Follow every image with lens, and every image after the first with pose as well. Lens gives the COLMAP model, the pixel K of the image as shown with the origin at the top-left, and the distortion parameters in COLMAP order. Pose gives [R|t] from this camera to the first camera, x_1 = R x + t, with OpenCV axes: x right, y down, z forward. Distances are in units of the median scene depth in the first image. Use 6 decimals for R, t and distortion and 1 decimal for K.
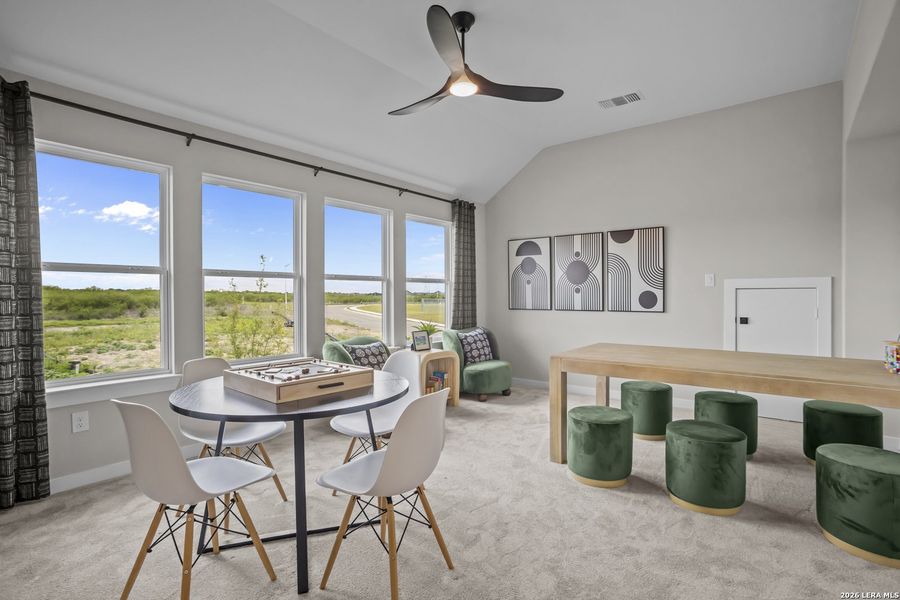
lens RADIAL K [[440.9, 0, 456.6], [0, 440.9, 296.9], [0, 0, 1]] dist [-0.040835, 0.022844]
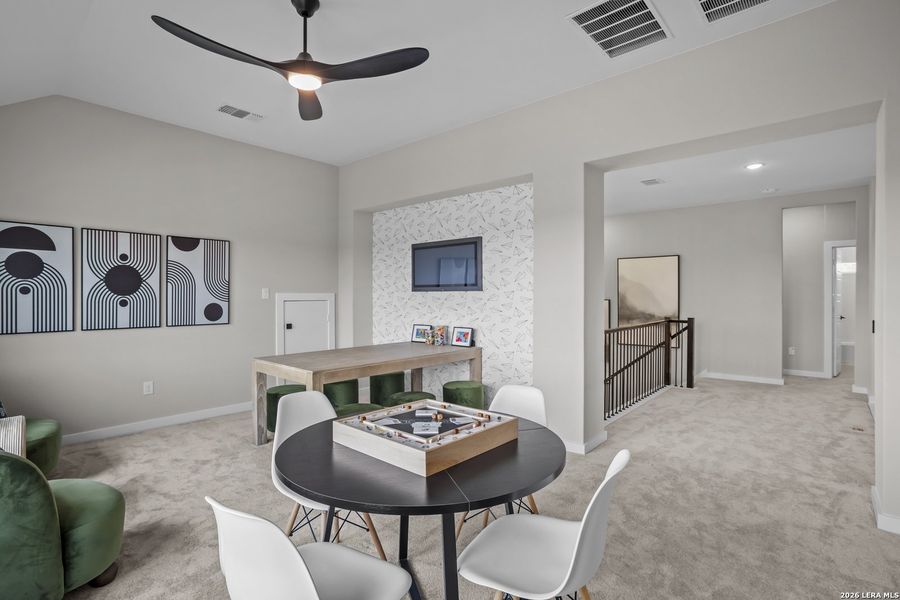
lens RADIAL K [[440.9, 0, 456.6], [0, 440.9, 296.9], [0, 0, 1]] dist [-0.040835, 0.022844]
pose [[0.052802, -0.003832, 0.998598, -0.516344], [0.003717, 0.999986, 0.003641, -0.029312], [-0.998598, 0.003519, 0.052816, 0.397793]]
